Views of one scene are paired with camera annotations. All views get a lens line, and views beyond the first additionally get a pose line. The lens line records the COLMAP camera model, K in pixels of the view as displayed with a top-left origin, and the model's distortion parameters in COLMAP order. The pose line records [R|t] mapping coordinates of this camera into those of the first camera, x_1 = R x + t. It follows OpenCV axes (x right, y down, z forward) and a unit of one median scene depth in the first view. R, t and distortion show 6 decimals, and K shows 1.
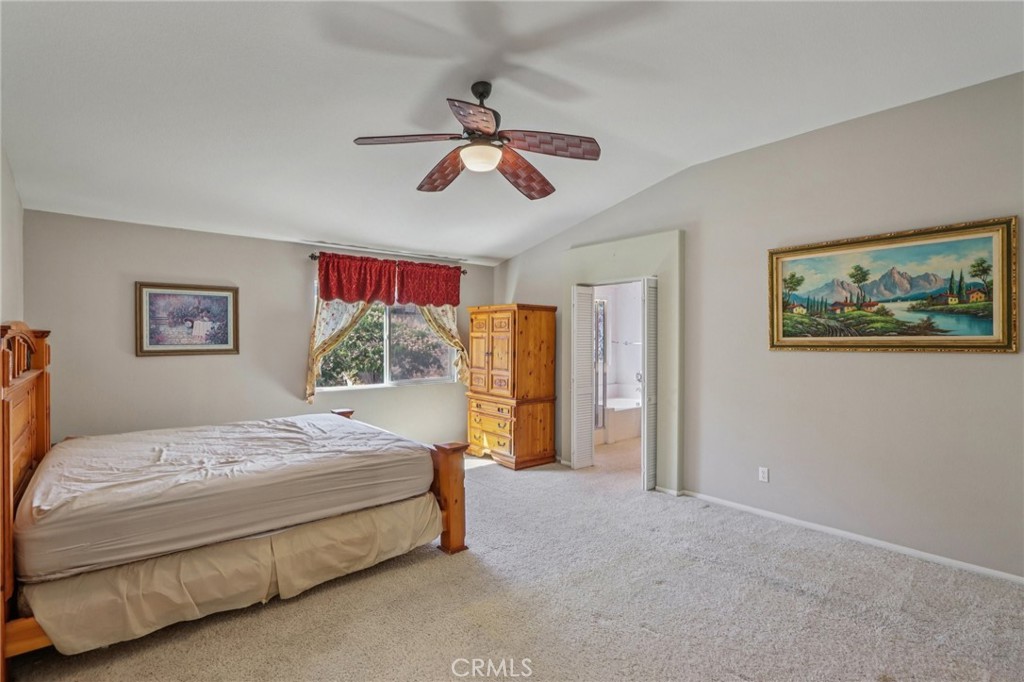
lens RADIAL K [[481.1, 0, 511.1], [0, 481.1, 338.9], [0, 0, 1]] dist [-0.002986, -0.000651]
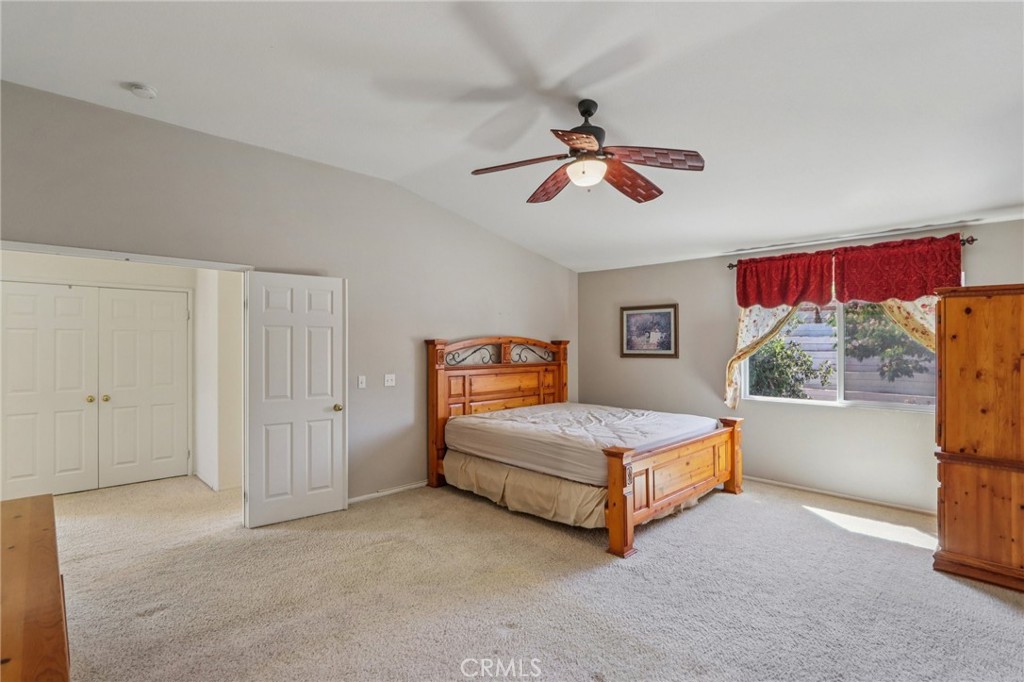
lens RADIAL K [[481.1, 0, 511.1], [0, 481.1, 341.3], [0, 0, 1]] dist [-0.002986, -0.000651]
pose [[0.099848, -0.006056, -0.994984, 0.603896], [-0.006371, 0.999957, -0.006726, -0.000665], [0.994982, 0.007010, 0.099805, 0.462163]]
